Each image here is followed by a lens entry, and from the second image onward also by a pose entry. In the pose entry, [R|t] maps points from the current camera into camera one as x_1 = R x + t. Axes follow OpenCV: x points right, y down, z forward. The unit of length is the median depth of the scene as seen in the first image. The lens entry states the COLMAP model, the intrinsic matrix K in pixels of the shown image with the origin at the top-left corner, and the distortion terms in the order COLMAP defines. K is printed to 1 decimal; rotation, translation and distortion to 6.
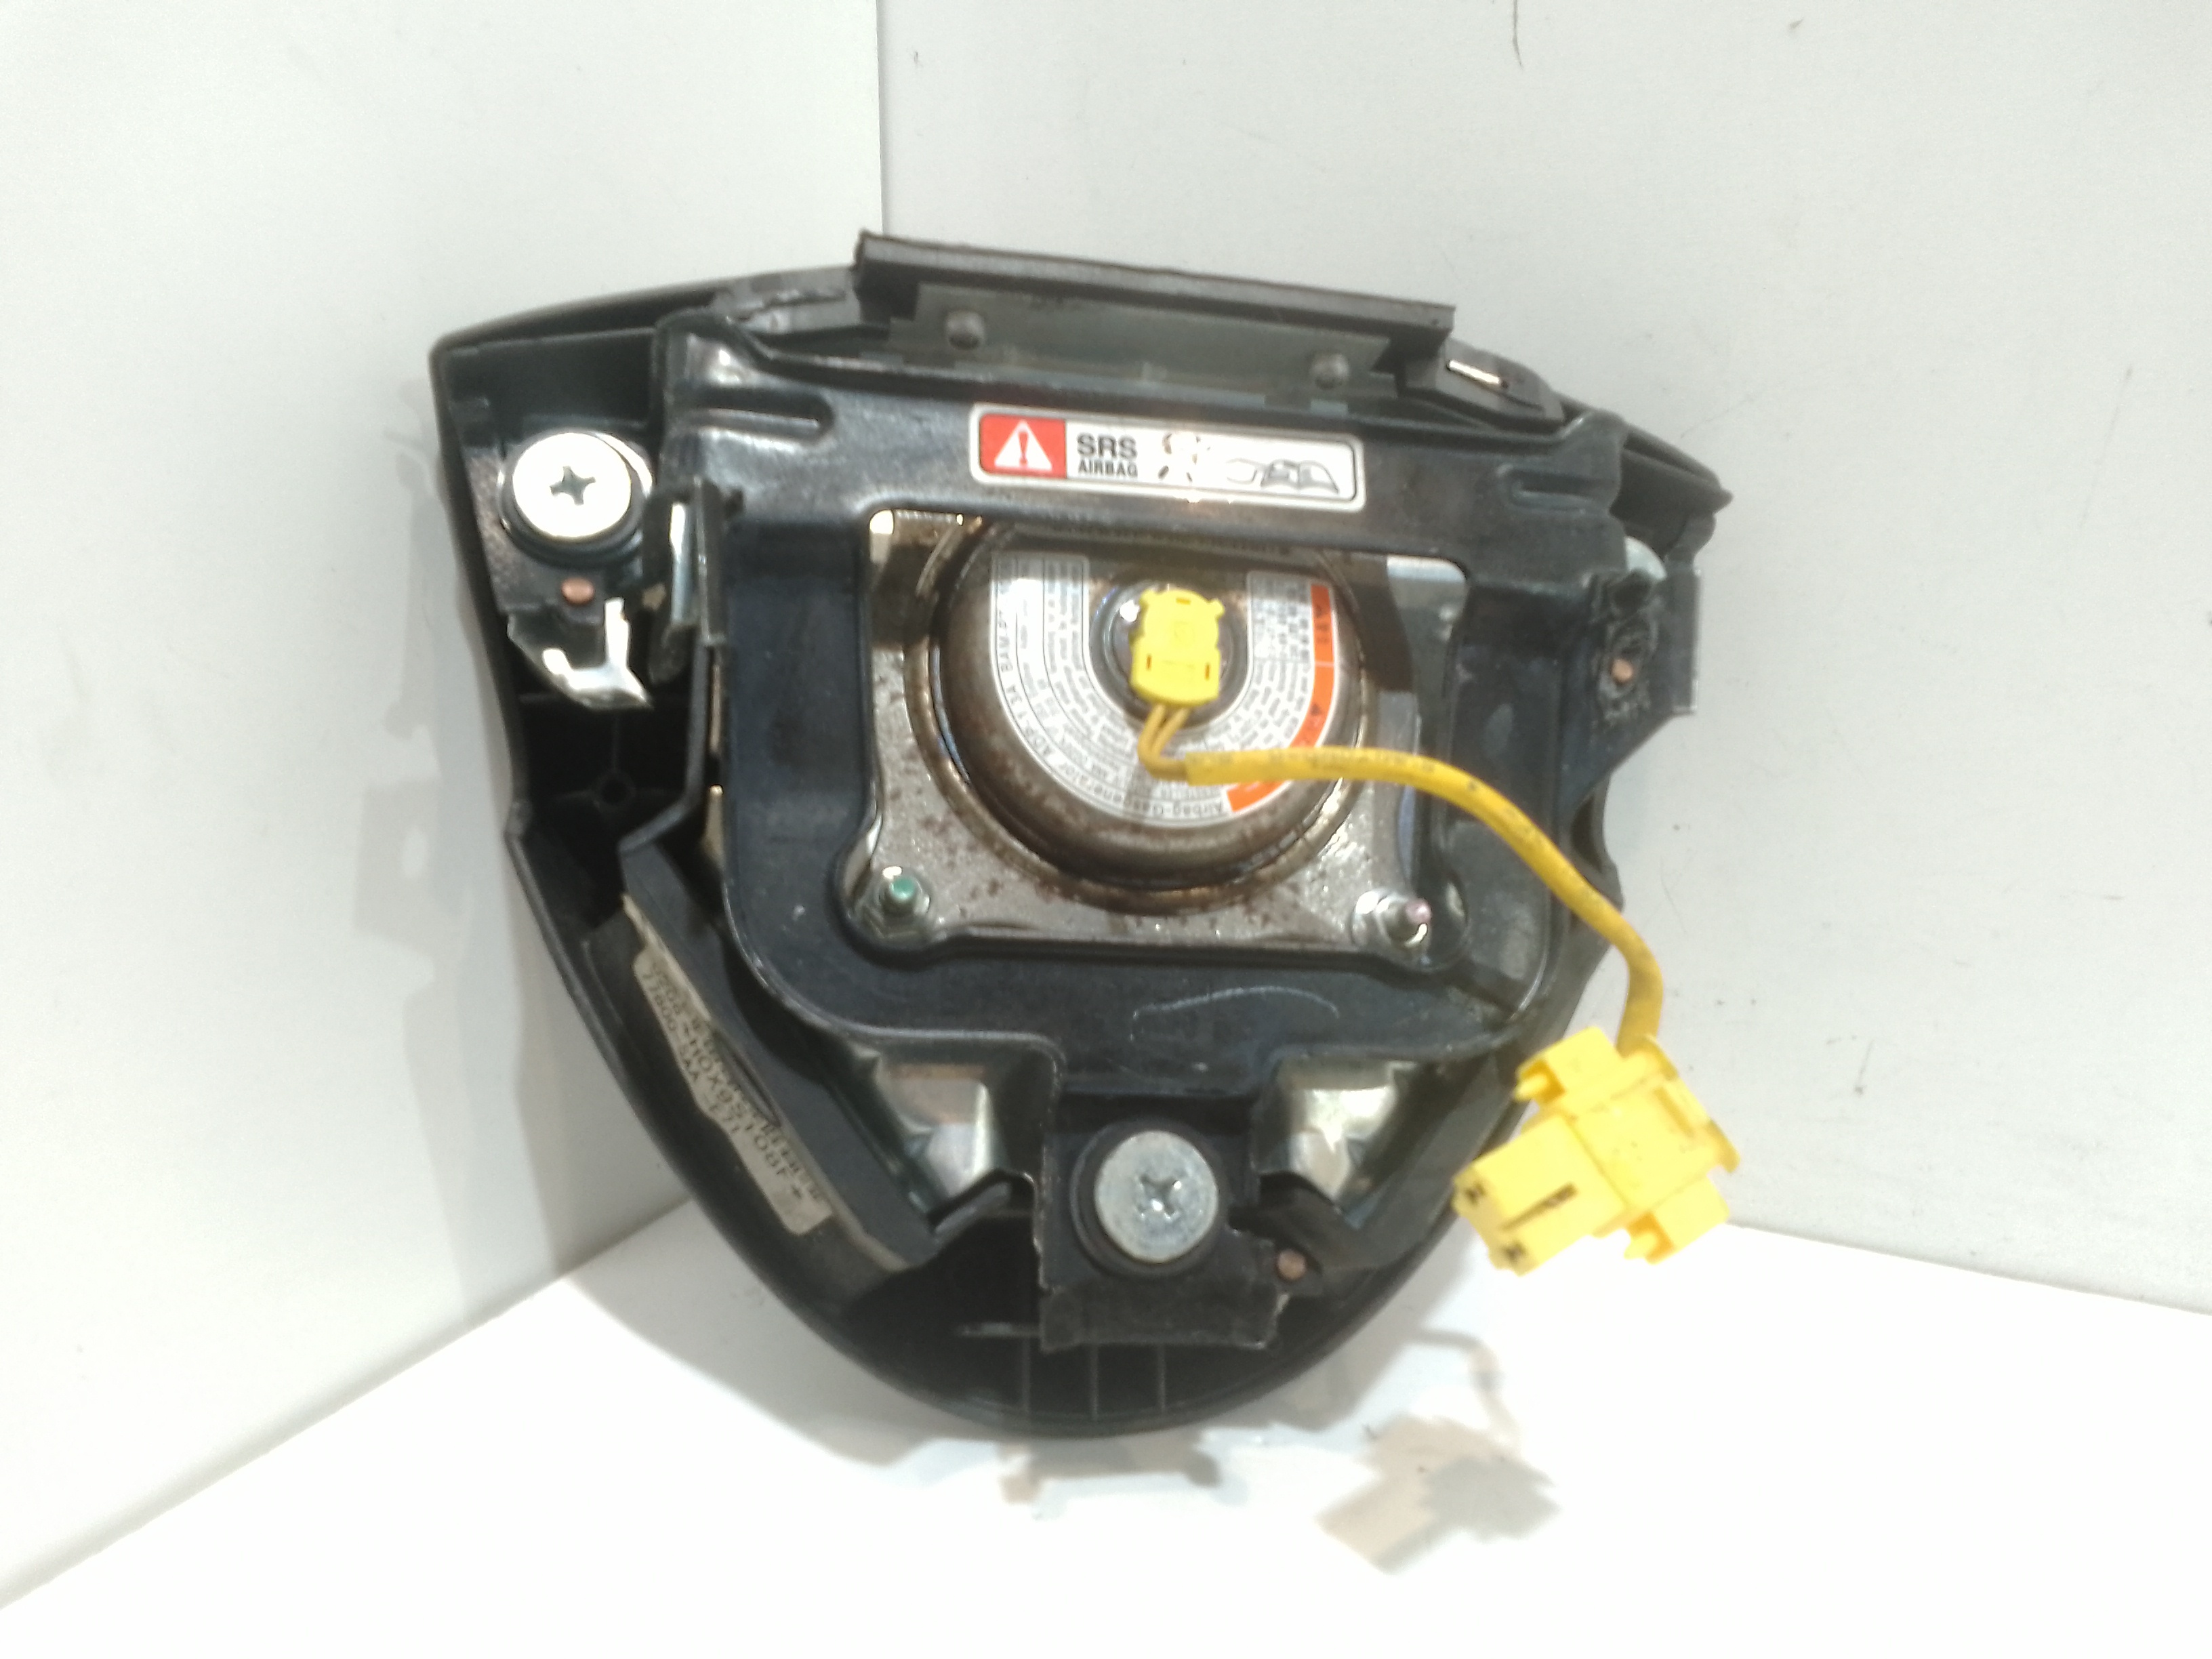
lens RADIAL K [[1762.7, 0, 1108.6], [0, 1762.7, 829.7], [0, 0, 1]] dist [0.040010, -0.078823]
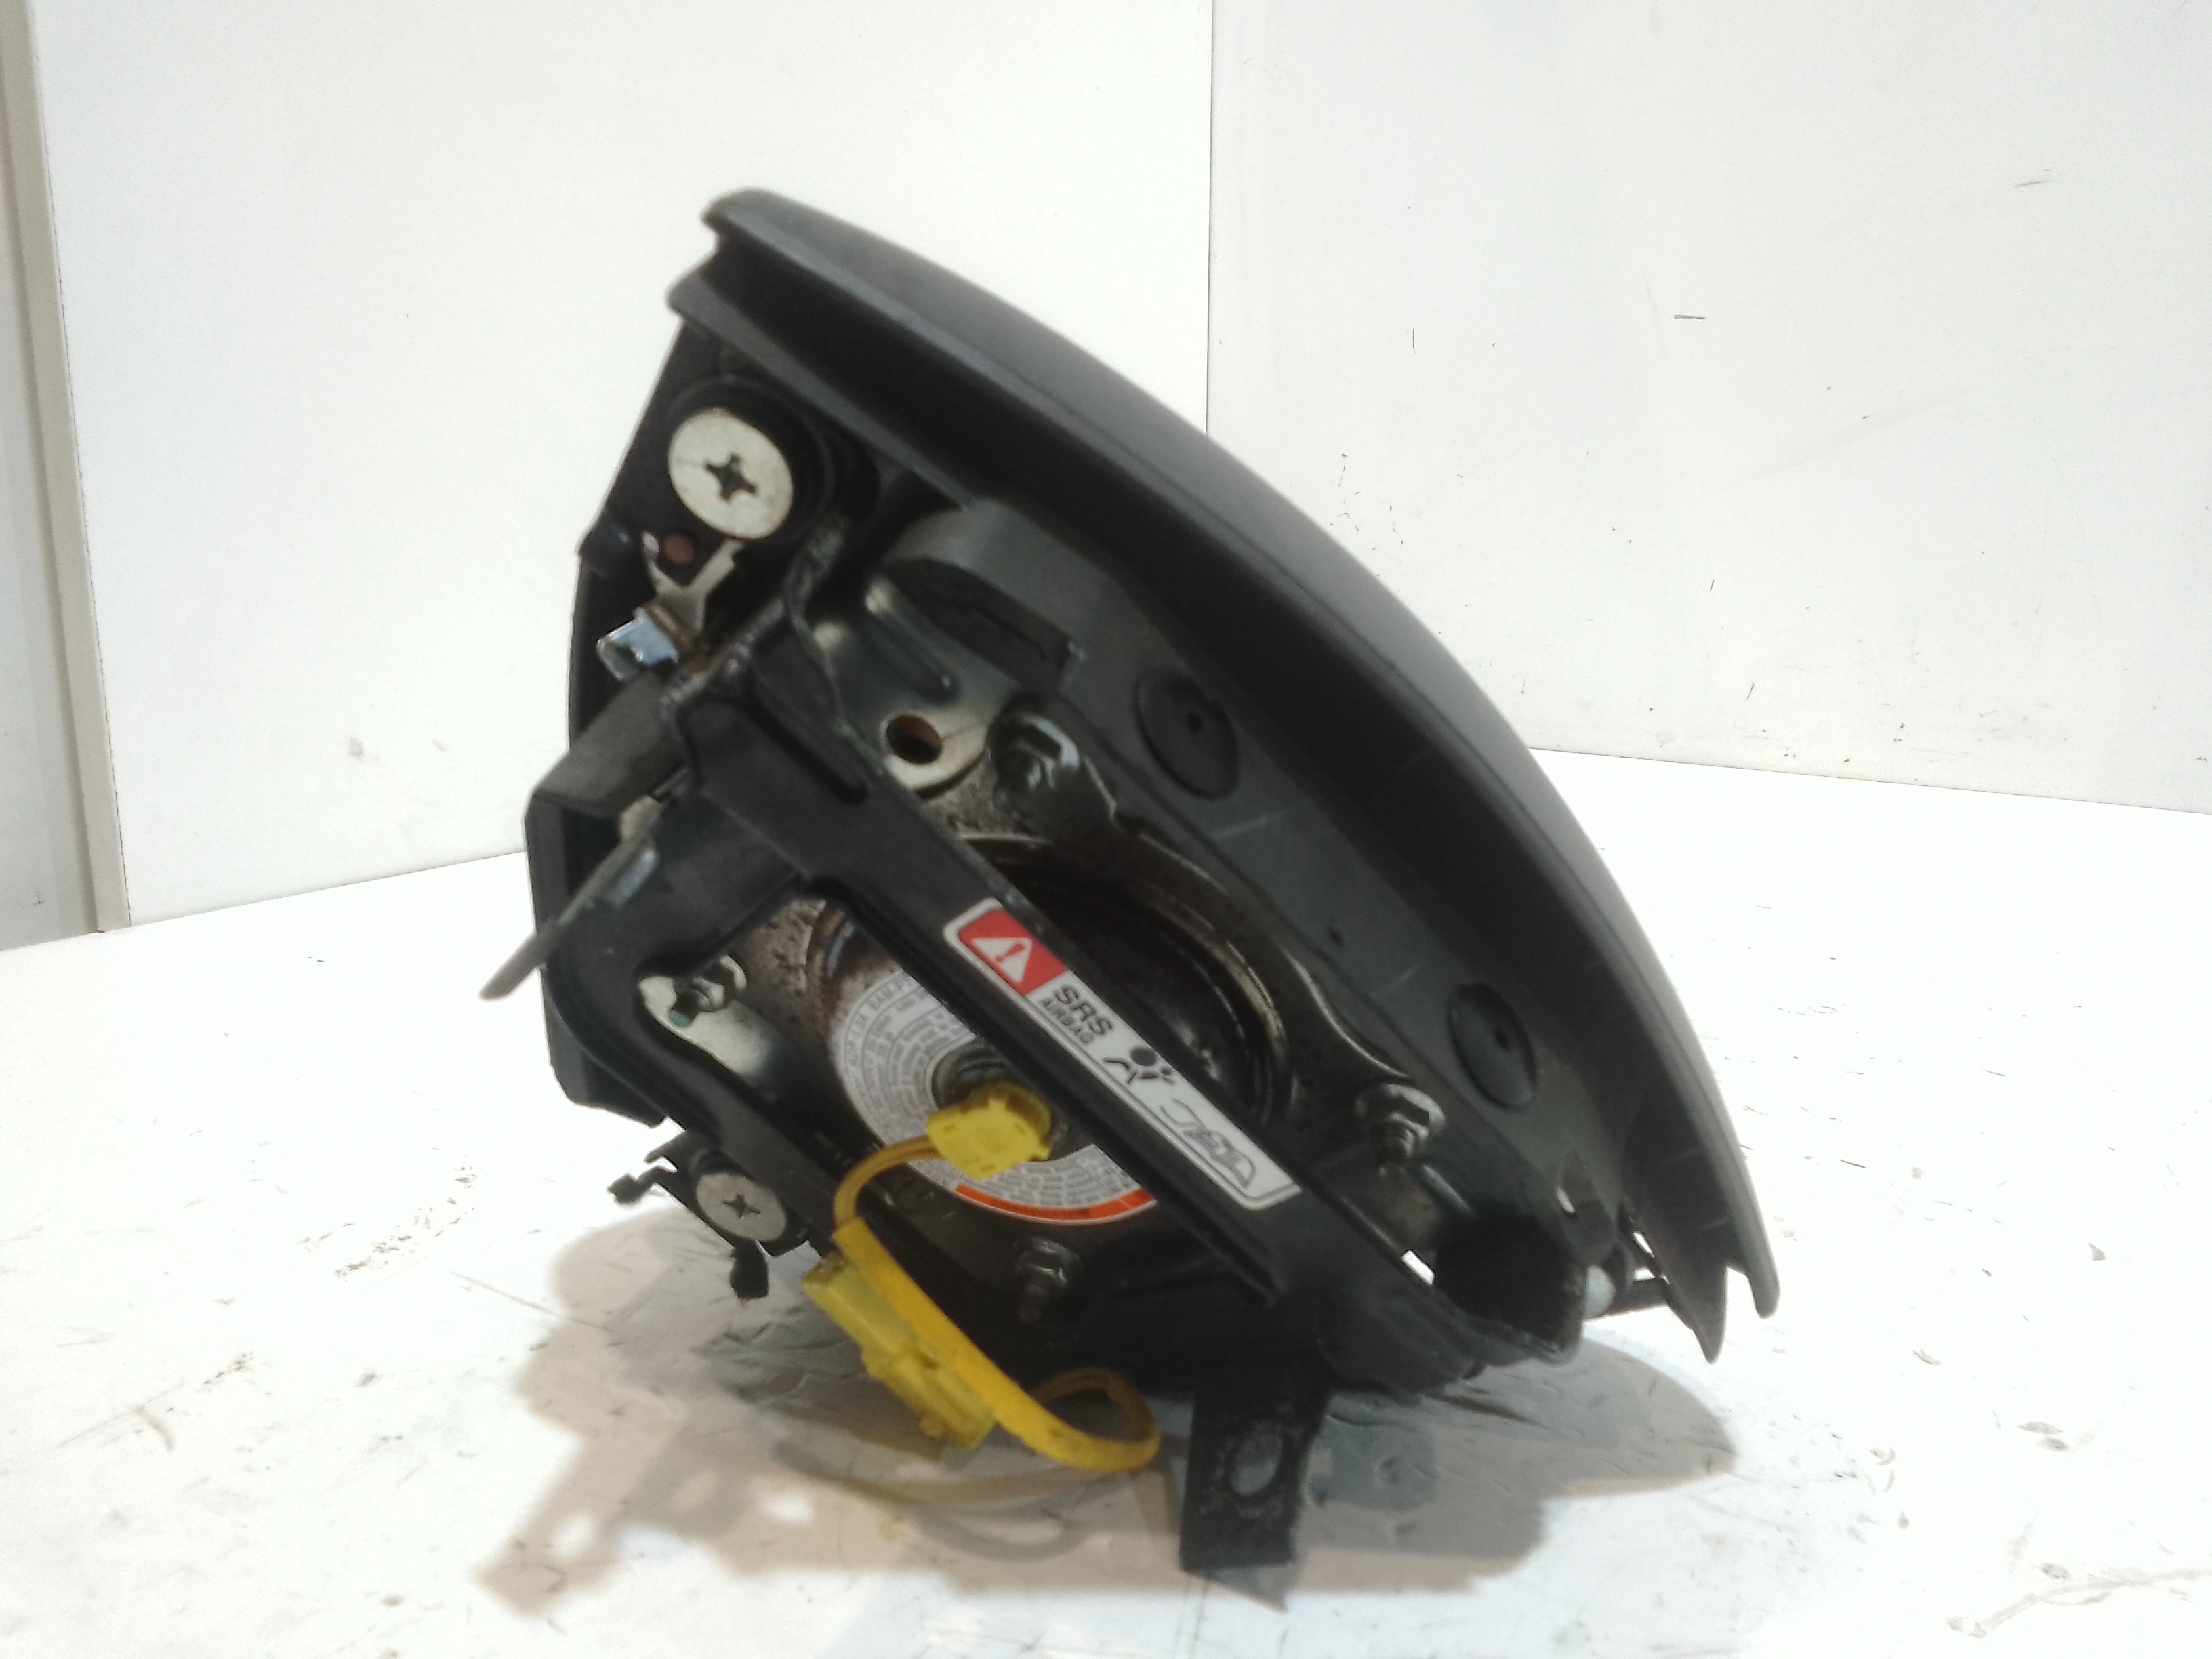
lens RADIAL K [[1762.7, 0, 1082.2], [0, 1762.7, 821.2], [0, 0, 1]] dist [0.040010, -0.078823]
pose [[0.611963, 0.780896, 0.125316, -0.185122], [-0.536008, 0.292996, 0.791738, -0.938119], [0.581547, -0.551684, 0.597869, 0.523736]]
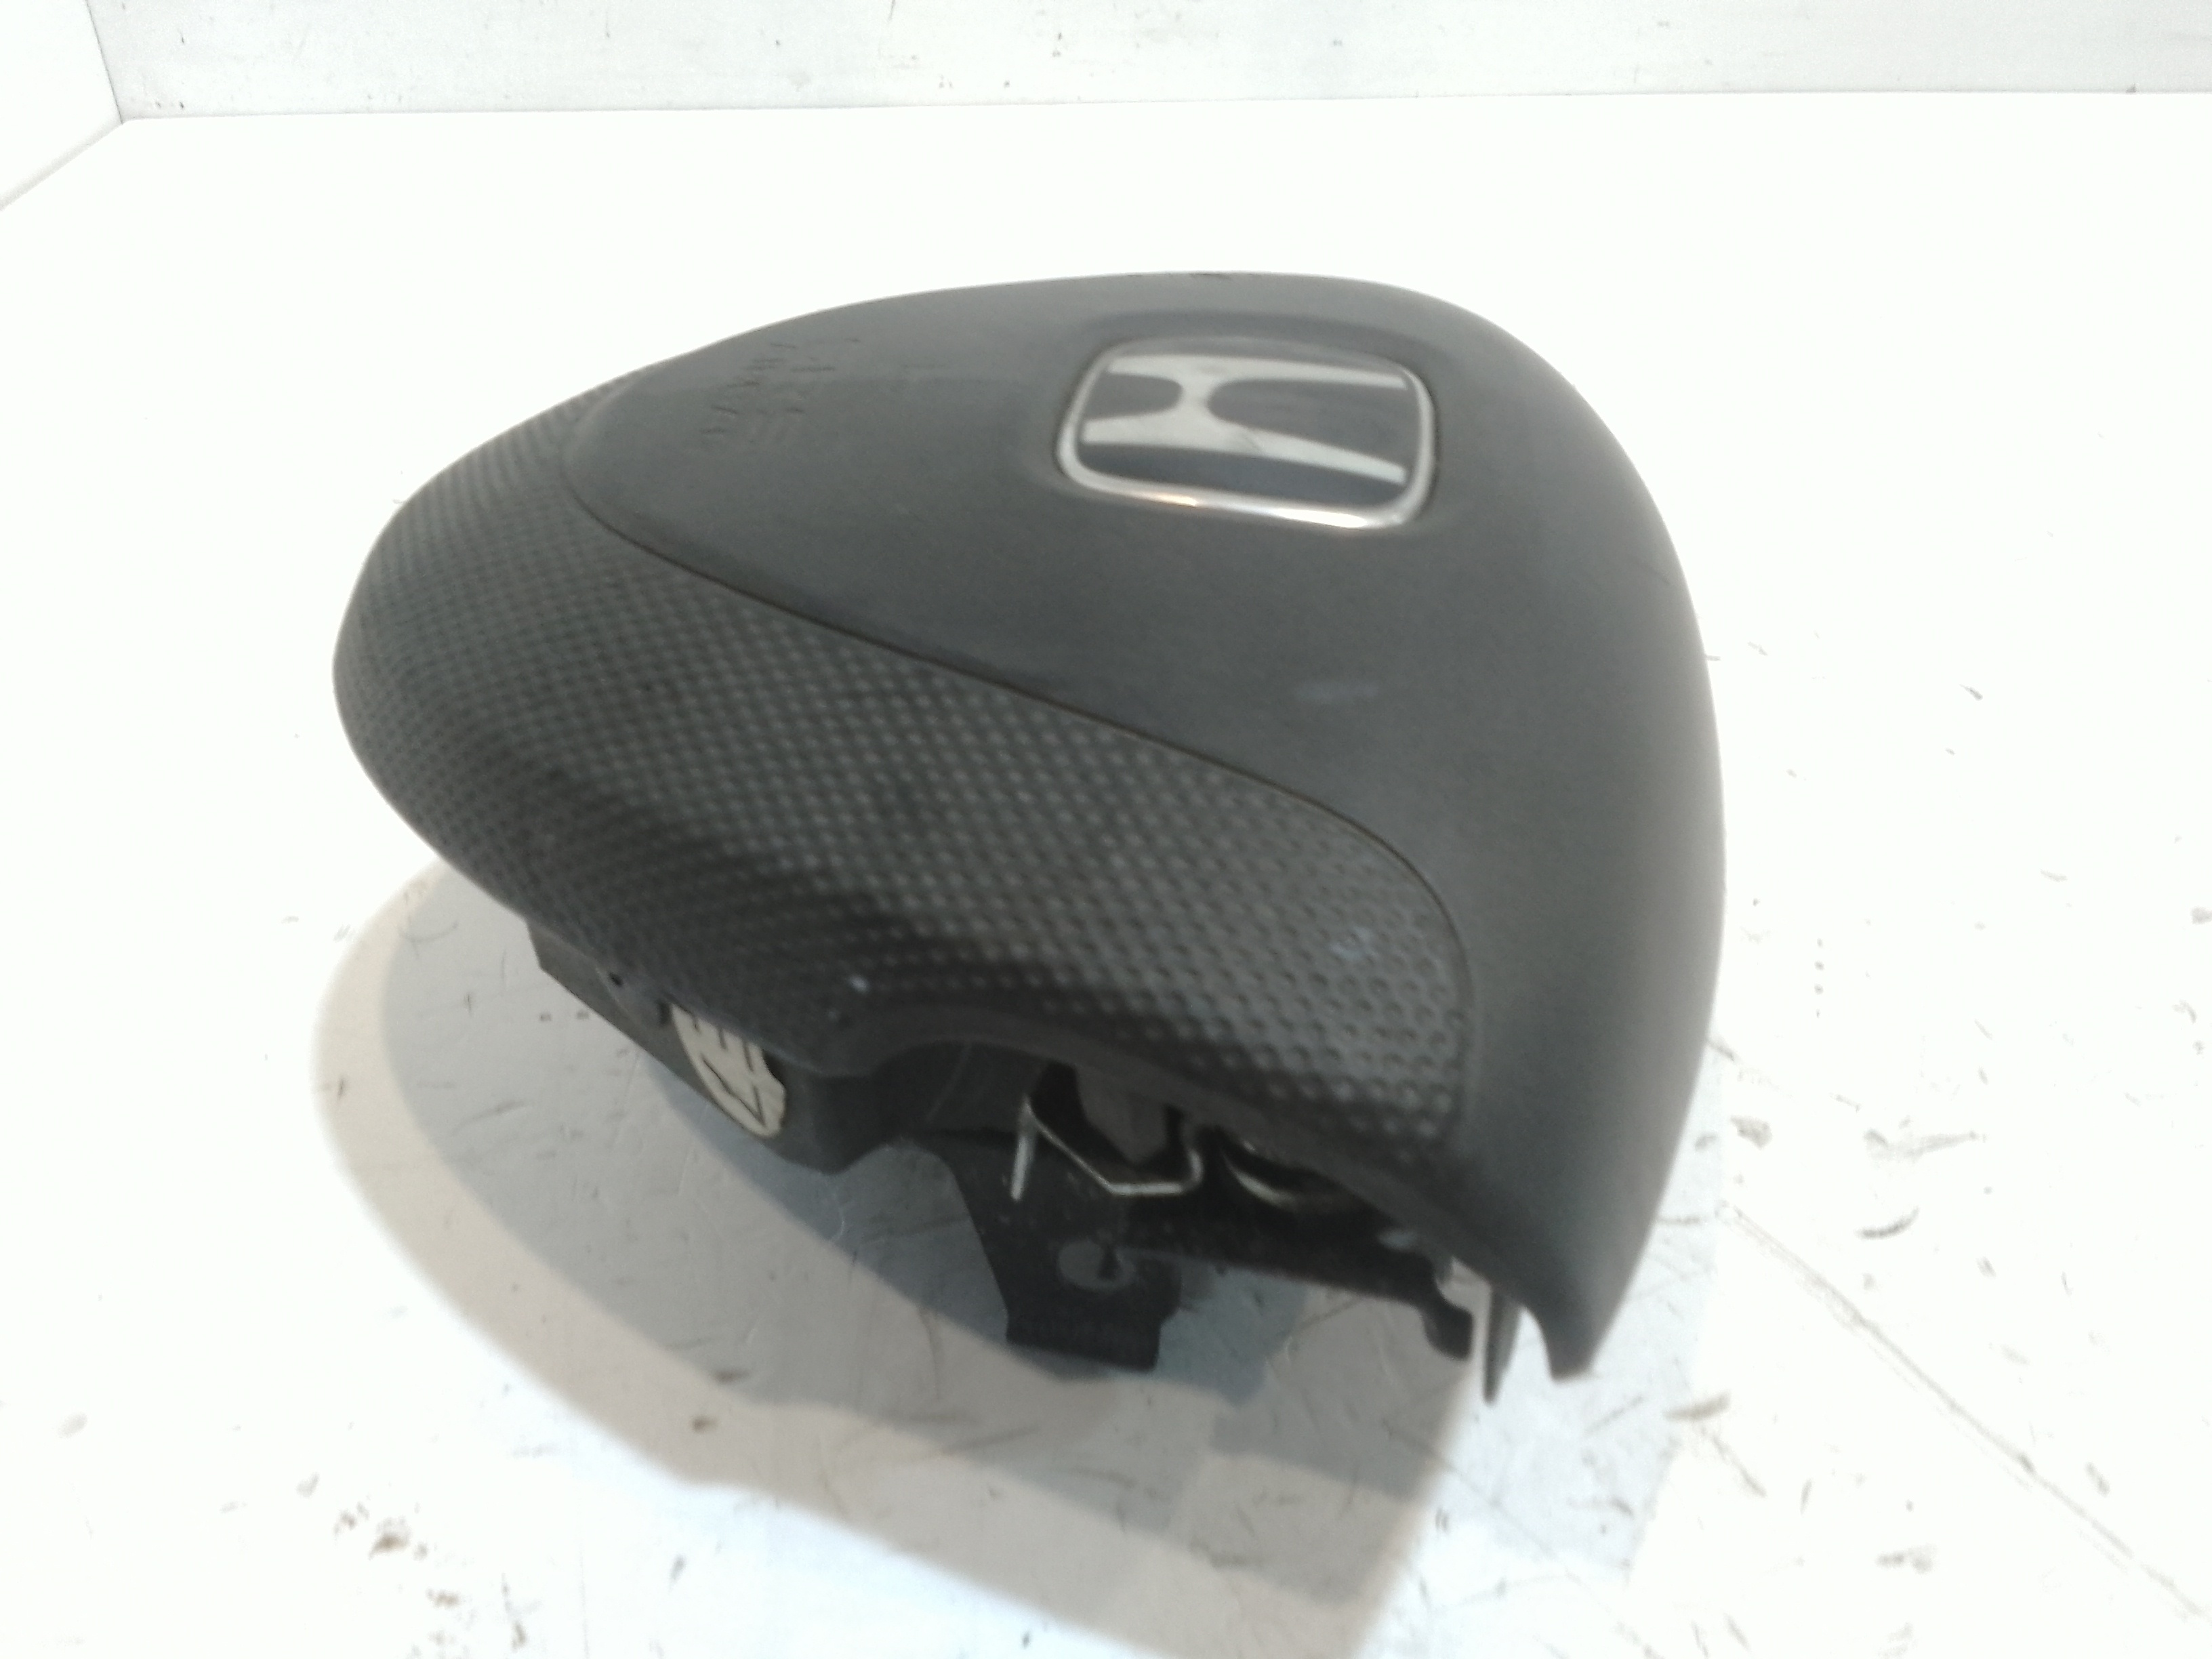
lens RADIAL K [[1762.7, 0, 1092.7], [0, 1762.7, 842.3], [0, 0, 1]] dist [0.040010, -0.078823]
pose [[0.460520, 0.420043, 0.781975, -0.715834], [-0.886675, 0.258953, 0.383081, -0.053775], [-0.041585, -0.869774, 0.491694, 0.813209]]
